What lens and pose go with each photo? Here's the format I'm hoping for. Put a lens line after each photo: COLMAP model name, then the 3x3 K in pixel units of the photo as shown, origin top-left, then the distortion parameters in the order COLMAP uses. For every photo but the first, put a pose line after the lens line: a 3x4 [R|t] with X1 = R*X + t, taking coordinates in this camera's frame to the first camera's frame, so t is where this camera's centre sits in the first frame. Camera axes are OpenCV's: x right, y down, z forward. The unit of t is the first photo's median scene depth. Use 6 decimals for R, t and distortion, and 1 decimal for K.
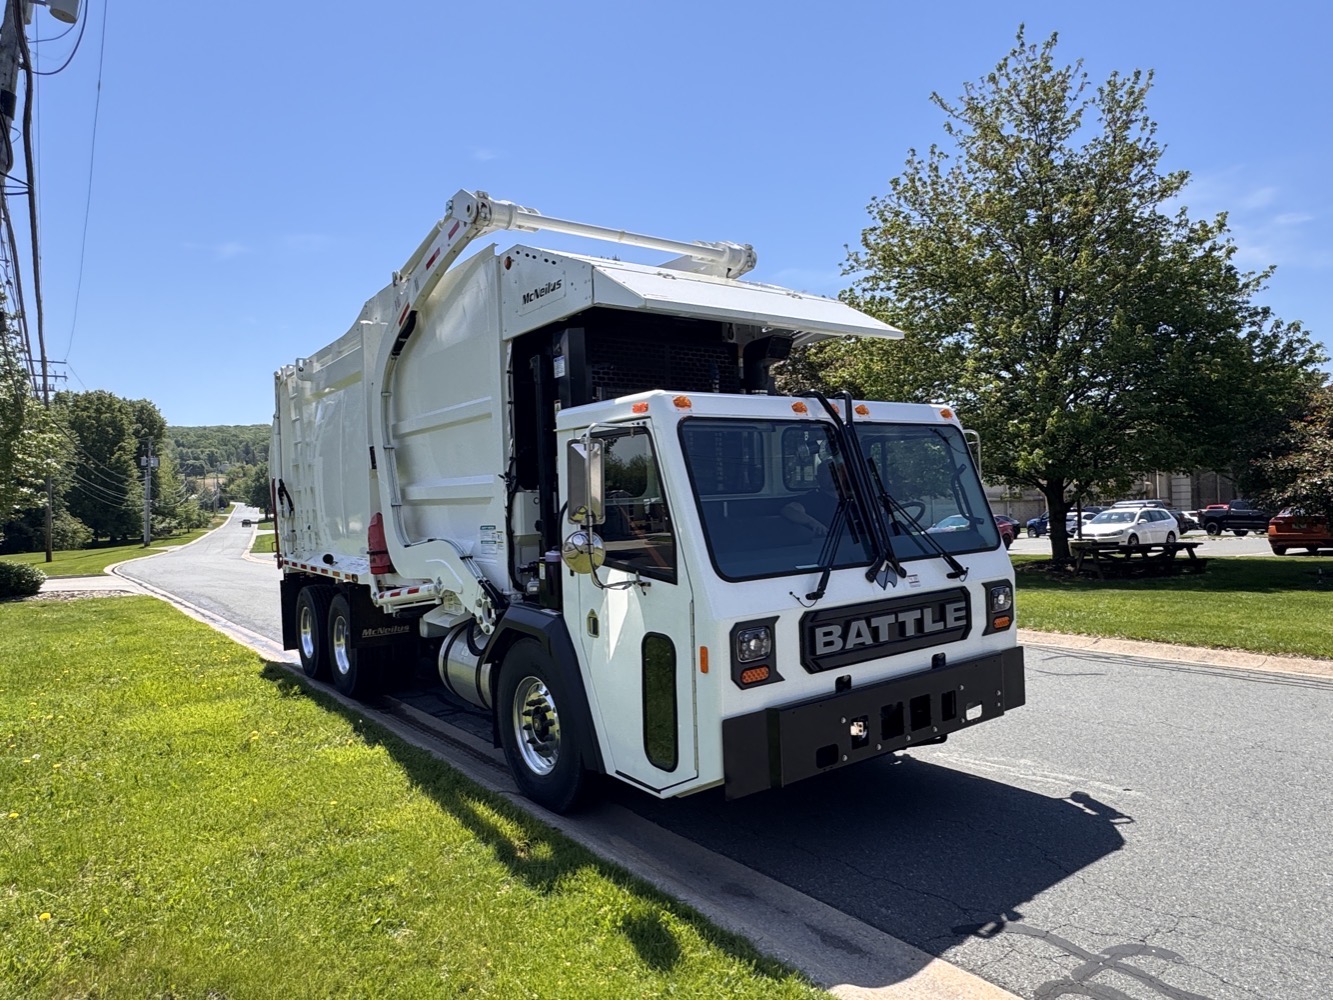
lens RADIAL K [[825.6, 0, 659.9], [0, 825.6, 507.5], [0, 0, 1]] dist [-0.002048, -0.000009]
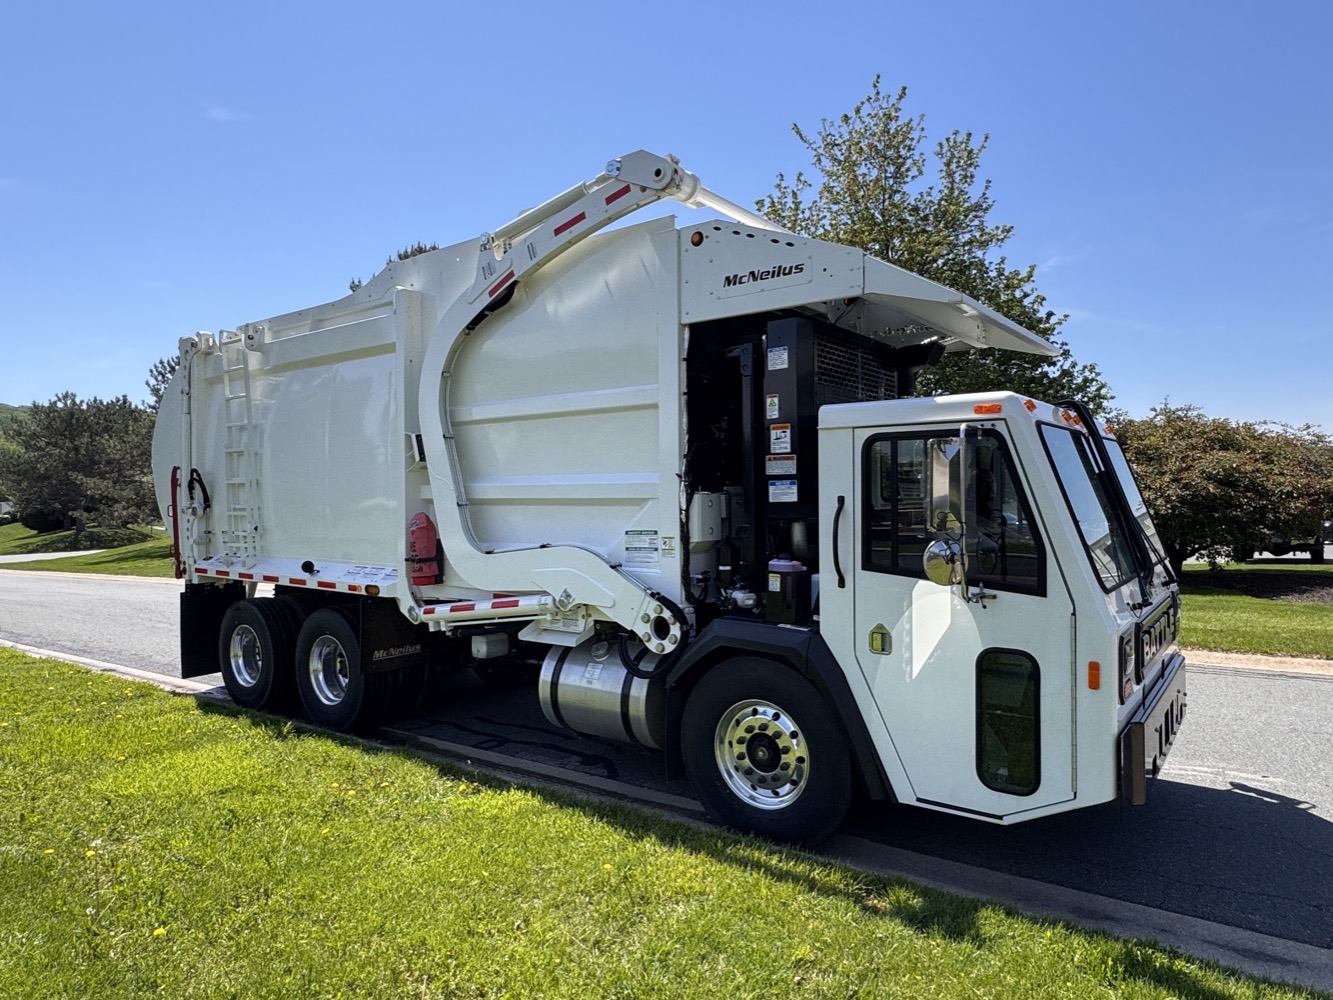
lens RADIAL K [[825.9, 0, 666.5], [0, 825.9, 500.0], [0, 0, 1]] dist [-0.001396, -0.000103]
pose [[0.955987, 0.022524, 0.292544, -0.455078], [-0.018199, 0.999681, -0.017497, 0.004345], [-0.292845, 0.011402, 0.956092, 0.147651]]
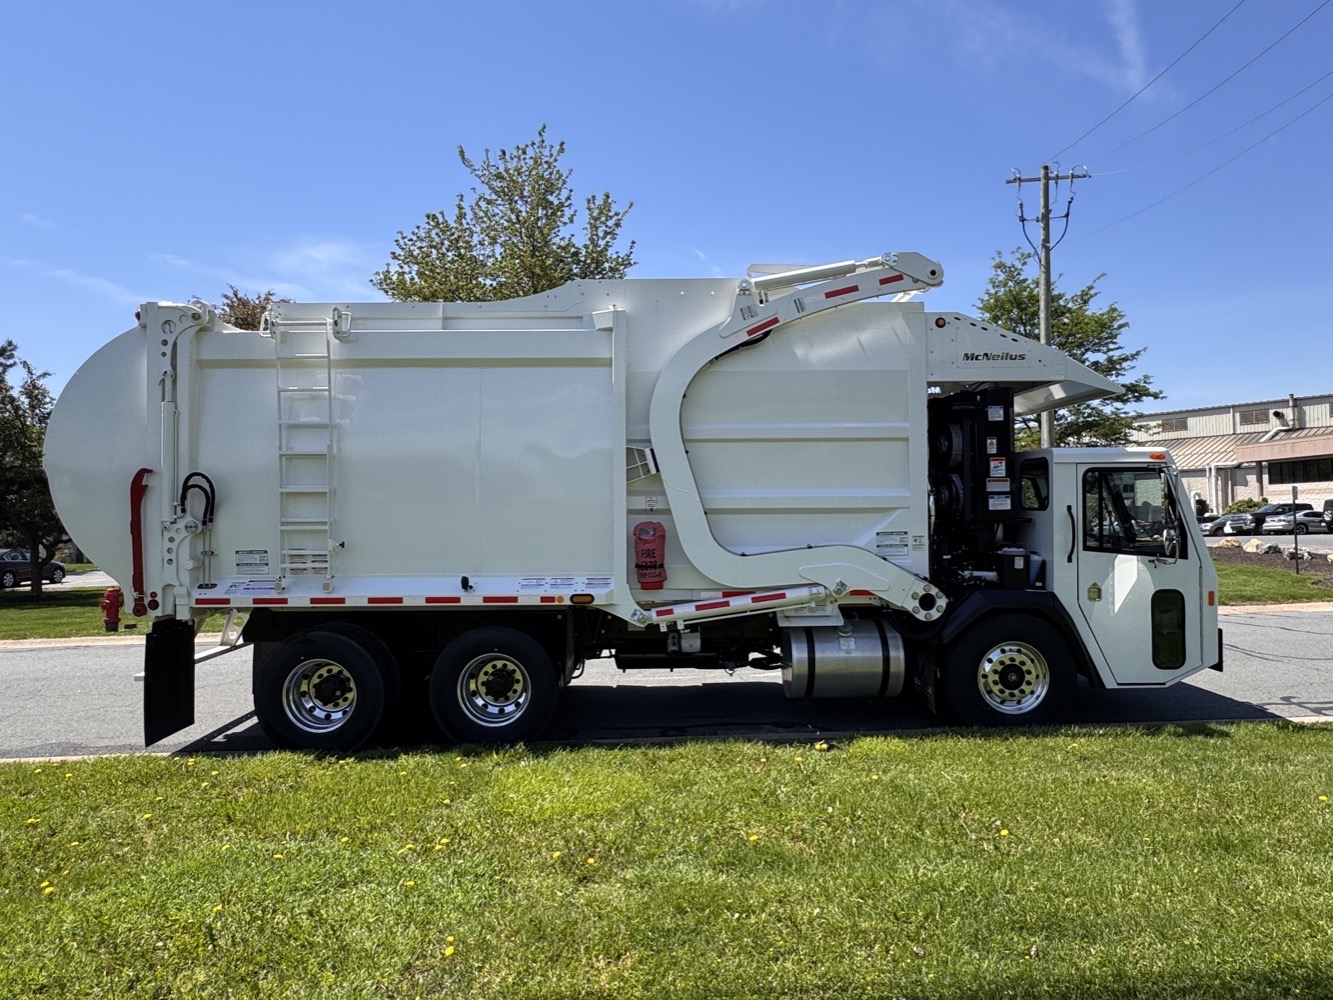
lens RADIAL K [[825.9, 0, 666.5], [0, 825.9, 500.0], [0, 0, 1]] dist [-0.001396, -0.000103]
pose [[0.577828, 0.033510, 0.815471, -1.394681], [0.001240, 0.999120, -0.041935, 0.026473], [-0.816158, 0.025243, 0.577277, 0.596687]]
